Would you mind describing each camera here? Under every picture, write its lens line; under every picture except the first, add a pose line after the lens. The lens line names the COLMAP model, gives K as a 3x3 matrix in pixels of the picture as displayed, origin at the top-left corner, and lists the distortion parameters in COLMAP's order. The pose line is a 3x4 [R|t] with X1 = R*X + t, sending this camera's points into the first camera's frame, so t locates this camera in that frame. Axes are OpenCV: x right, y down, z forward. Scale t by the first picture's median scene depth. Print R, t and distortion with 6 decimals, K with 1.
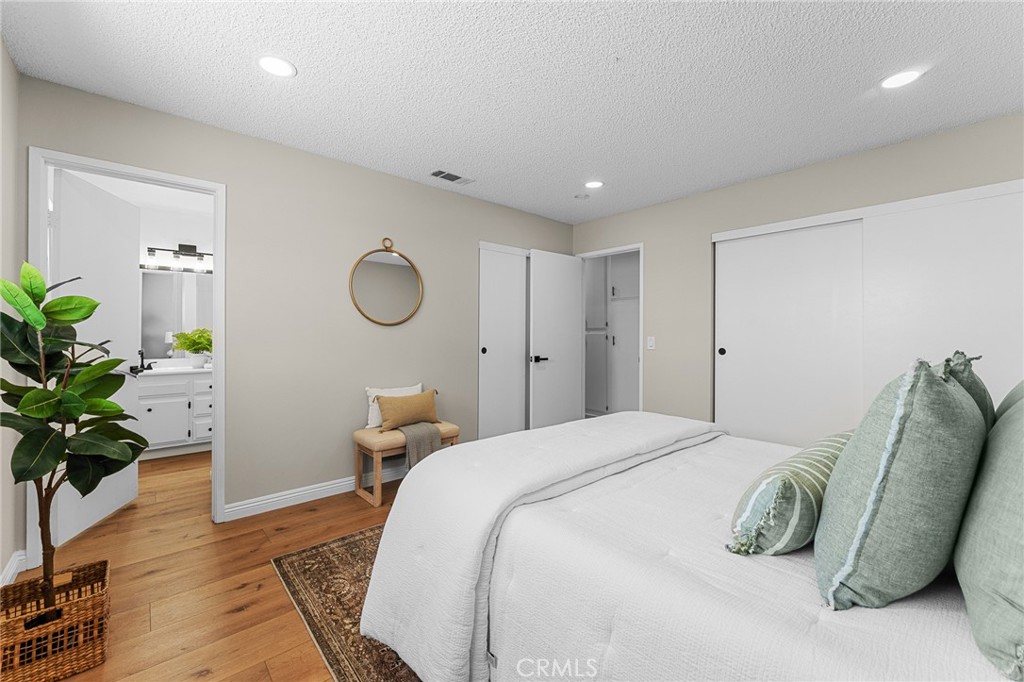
lens RADIAL K [[418.9, 0, 506.3], [0, 418.9, 330.3], [0, 0, 1]] dist [0.001122, -0.000074]
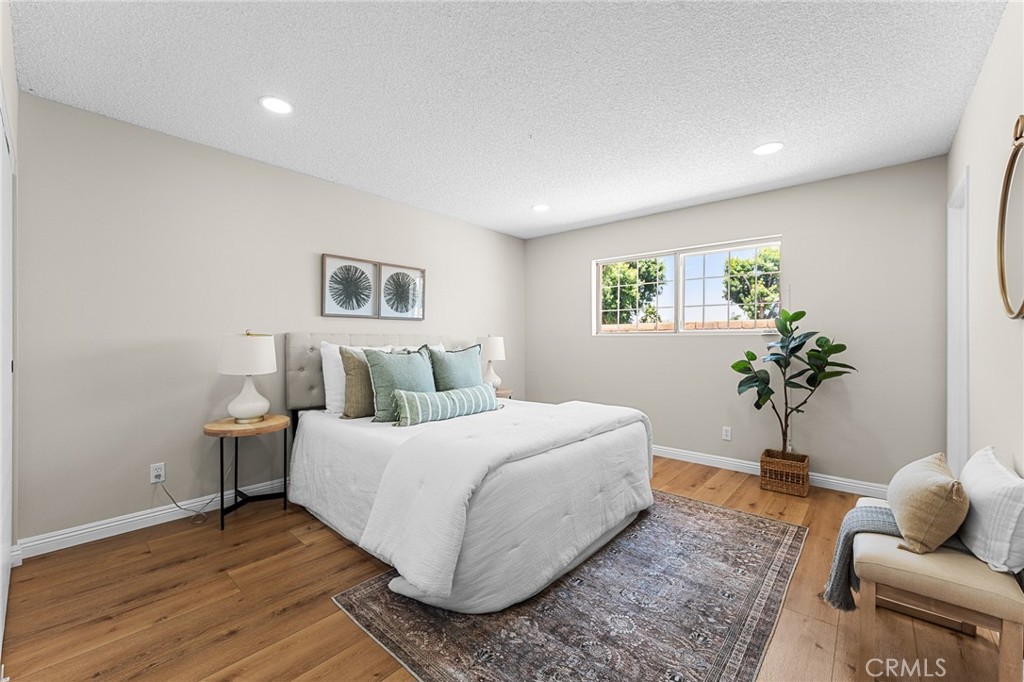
lens RADIAL K [[418.9, 0, 506.3], [0, 418.9, 330.3], [0, 0, 1]] dist [0.001122, -0.000074]
pose [[-0.990052, -0.008164, -0.140462, 0.482566], [-0.006333, 0.999889, -0.013479, 0.002490], [0.140556, -0.012456, -0.989994, 2.137086]]
